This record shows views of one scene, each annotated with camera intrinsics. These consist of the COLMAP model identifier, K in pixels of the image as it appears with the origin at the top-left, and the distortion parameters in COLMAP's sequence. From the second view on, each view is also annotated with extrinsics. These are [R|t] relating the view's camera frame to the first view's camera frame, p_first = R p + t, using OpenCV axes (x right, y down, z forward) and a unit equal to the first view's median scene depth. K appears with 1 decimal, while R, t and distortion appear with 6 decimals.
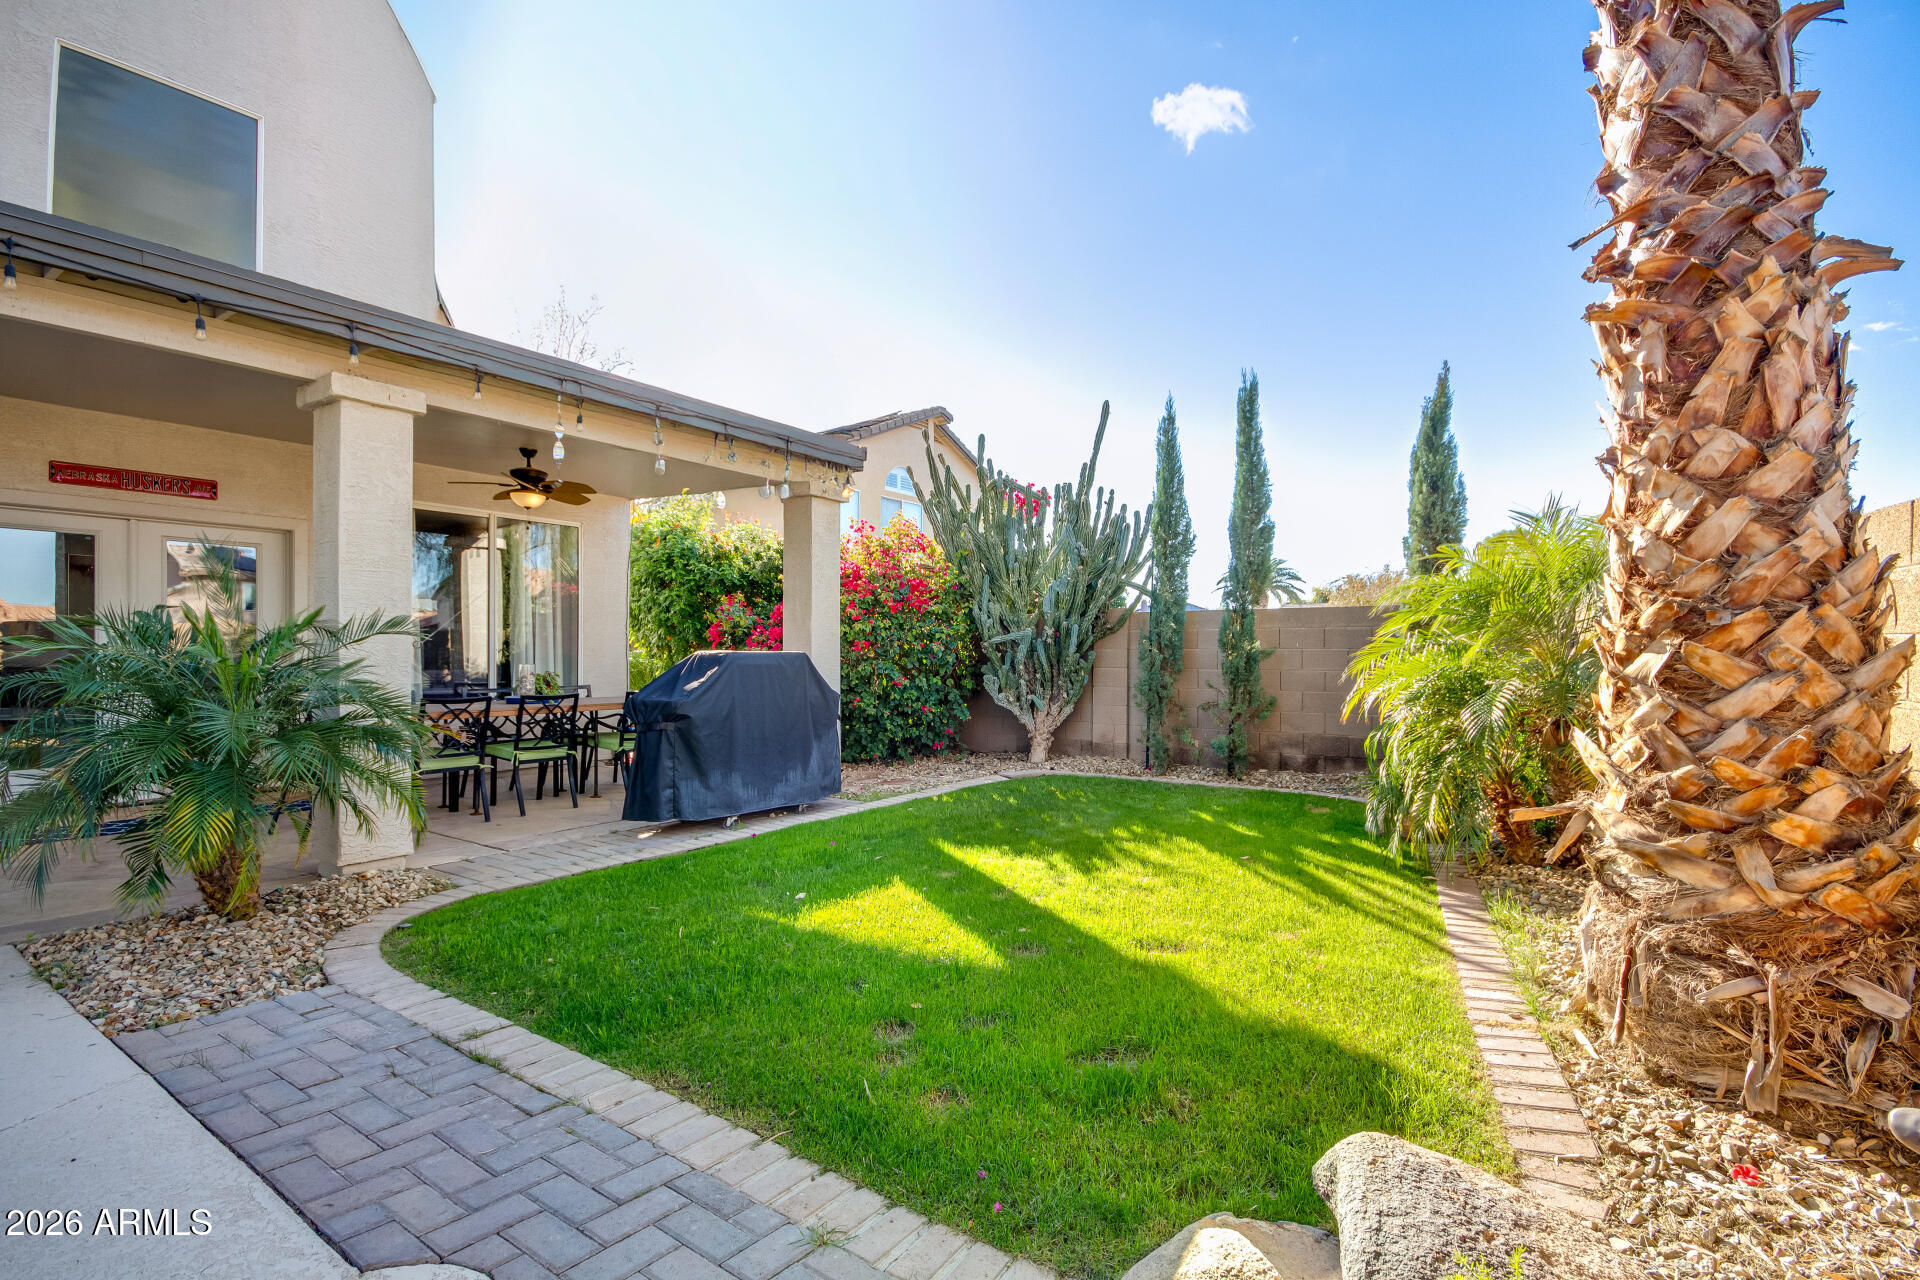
lens RADIAL K [[890.5, 0, 972.5], [0, 890.5, 653.2], [0, 0, 1]] dist [-0.000246, 0.000219]
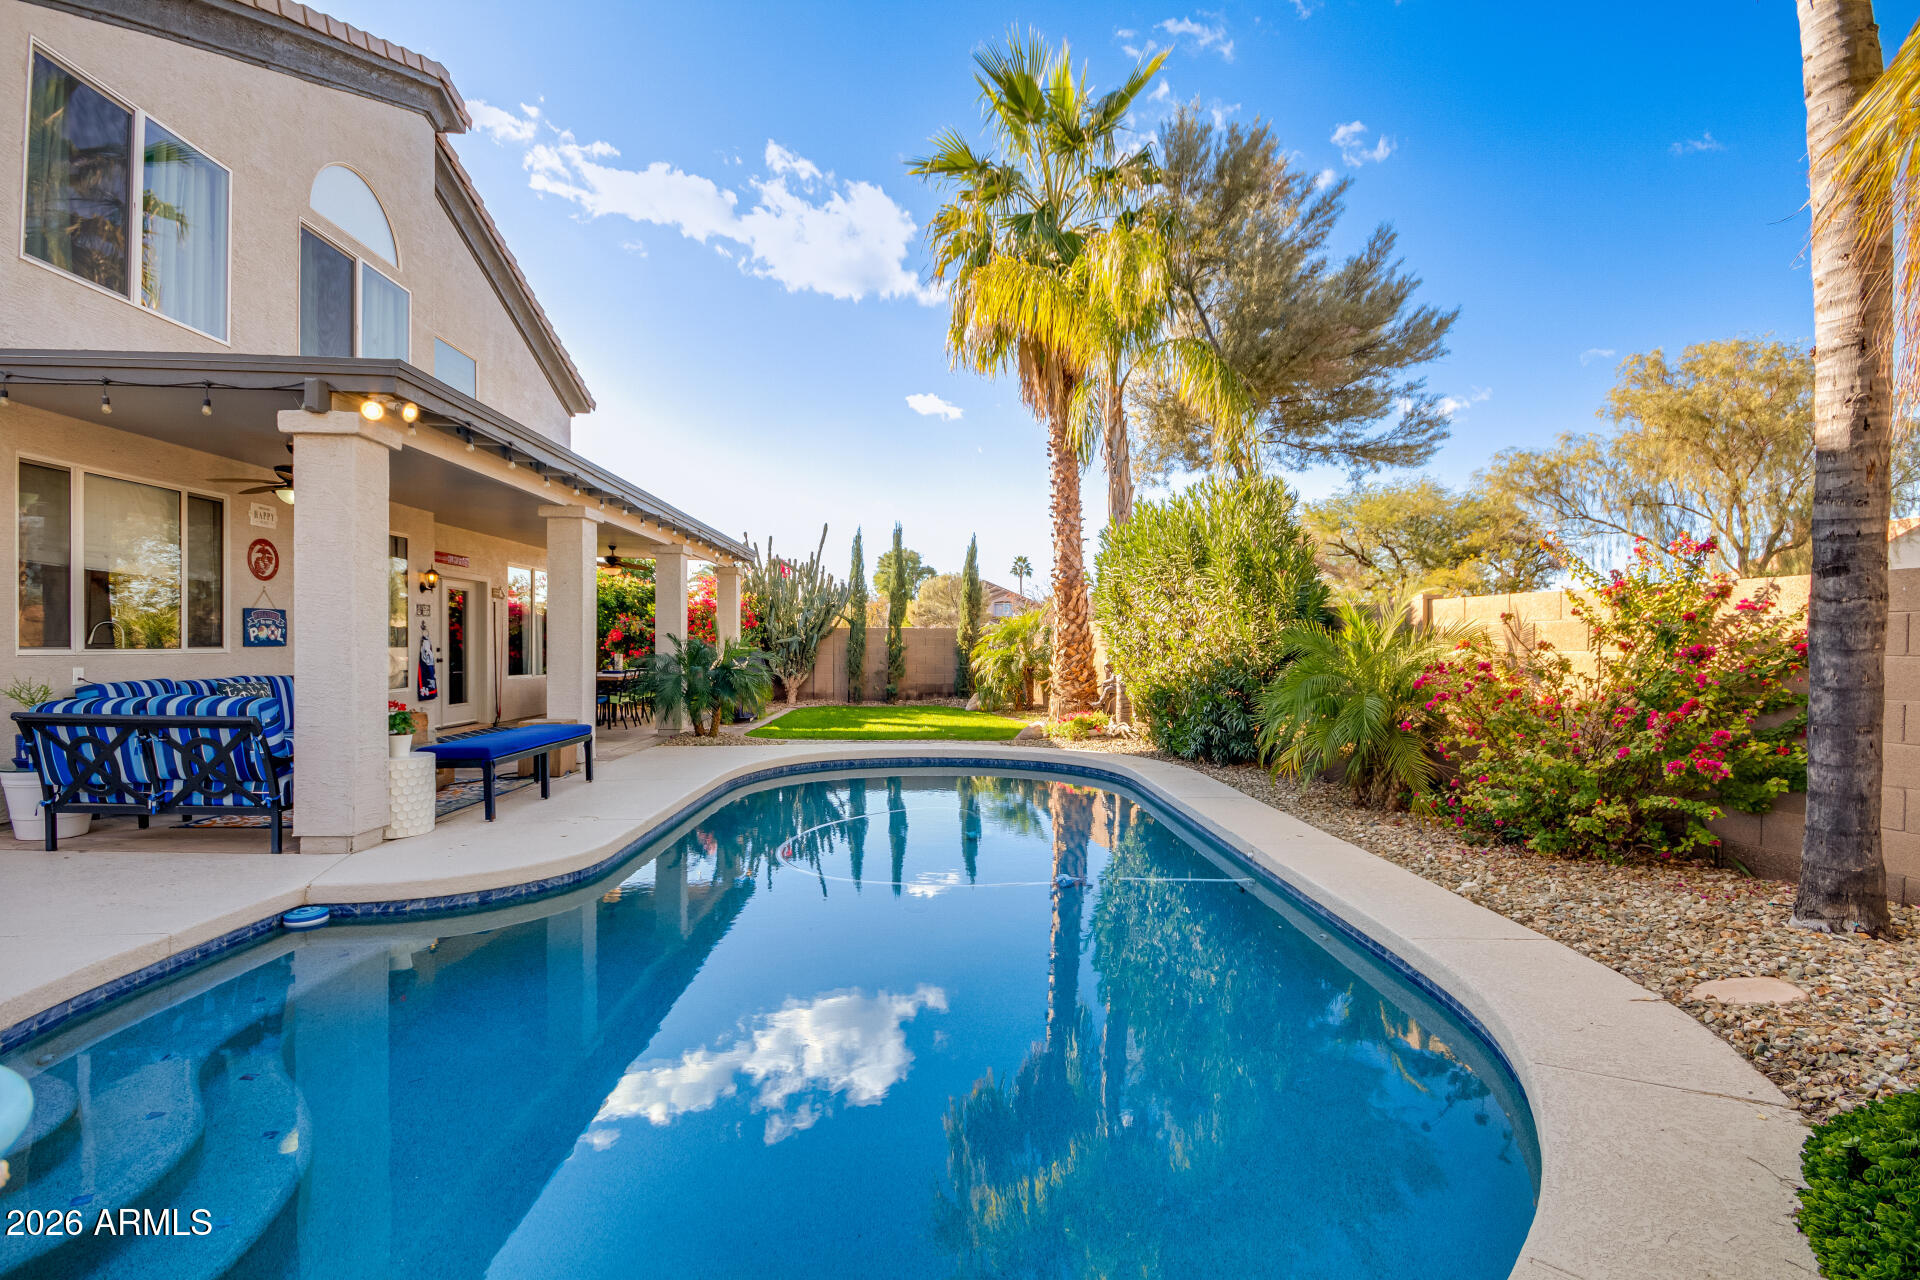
lens RADIAL K [[890.5, 0, 972.5], [0, 890.5, 653.2], [0, 0, 1]] dist [-0.000246, 0.000219]
pose [[0.798169, -0.002679, 0.602427, -1.053438], [-0.003524, 0.999952, 0.009116, -0.010265], [-0.602423, -0.009399, 0.798122, -1.076233]]
